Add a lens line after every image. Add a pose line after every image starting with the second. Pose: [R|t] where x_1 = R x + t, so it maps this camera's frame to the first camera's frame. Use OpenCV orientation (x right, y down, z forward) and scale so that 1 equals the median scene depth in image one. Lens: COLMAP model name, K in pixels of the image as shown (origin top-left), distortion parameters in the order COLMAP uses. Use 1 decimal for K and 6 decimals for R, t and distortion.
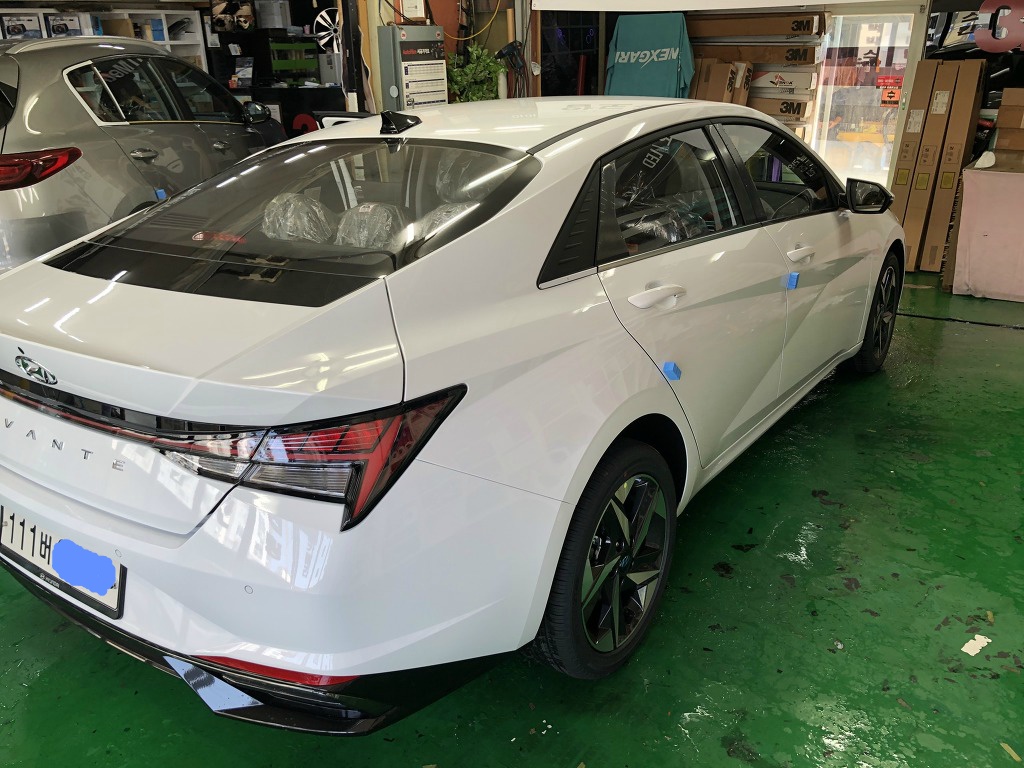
lens RADIAL K [[904.3, 0, 532.1], [0, 904.3, 384.4], [0, 0, 1]] dist [-0.011011, 0.002211]
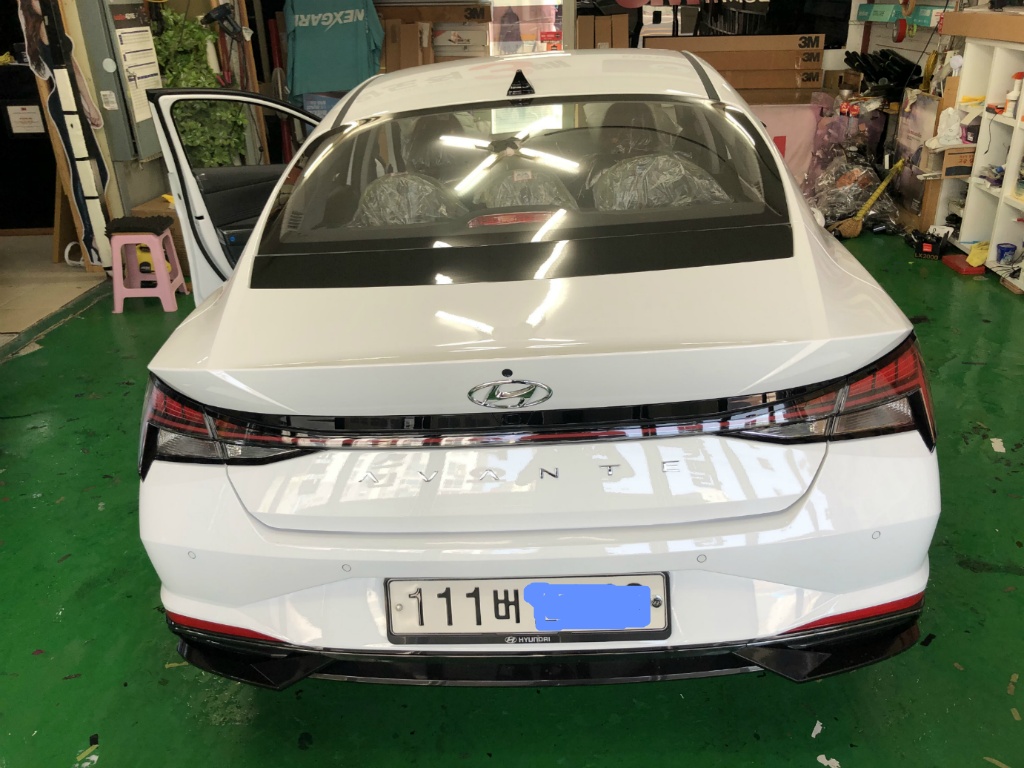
lens RADIAL K [[867.6, 0, 514.8], [0, 867.6, 365.7], [0, 0, 1]] dist [0.037896, 0.003618]
pose [[0.838758, -0.225113, 0.495791, -0.292723], [0.212781, 0.973644, 0.082107, -0.033117], [-0.501207, 0.036627, 0.864552, 0.096633]]
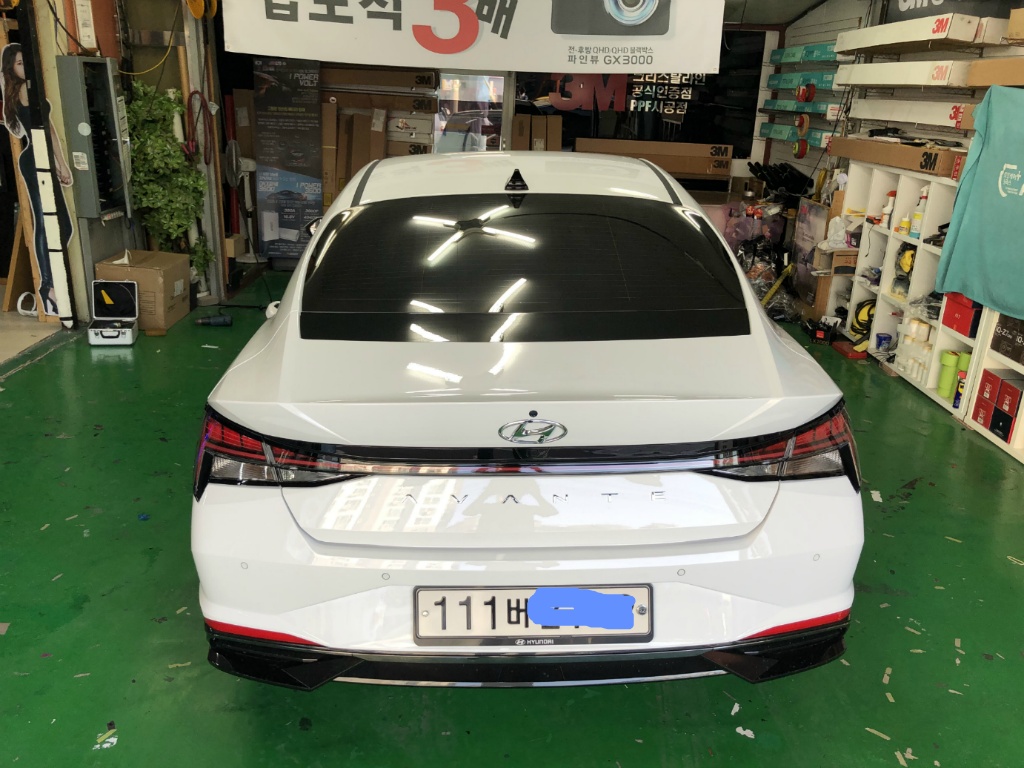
lens RADIAL K [[823.5, 0, 508.4], [0, 823.5, 386.6], [0, 0, 1]] dist [0.030729, 0.008272]
pose [[0.790711, -0.165376, 0.589430, -0.344752], [0.170654, 0.984200, 0.047208, -0.035501], [-0.587923, 0.063261, 0.806439, 0.086680]]
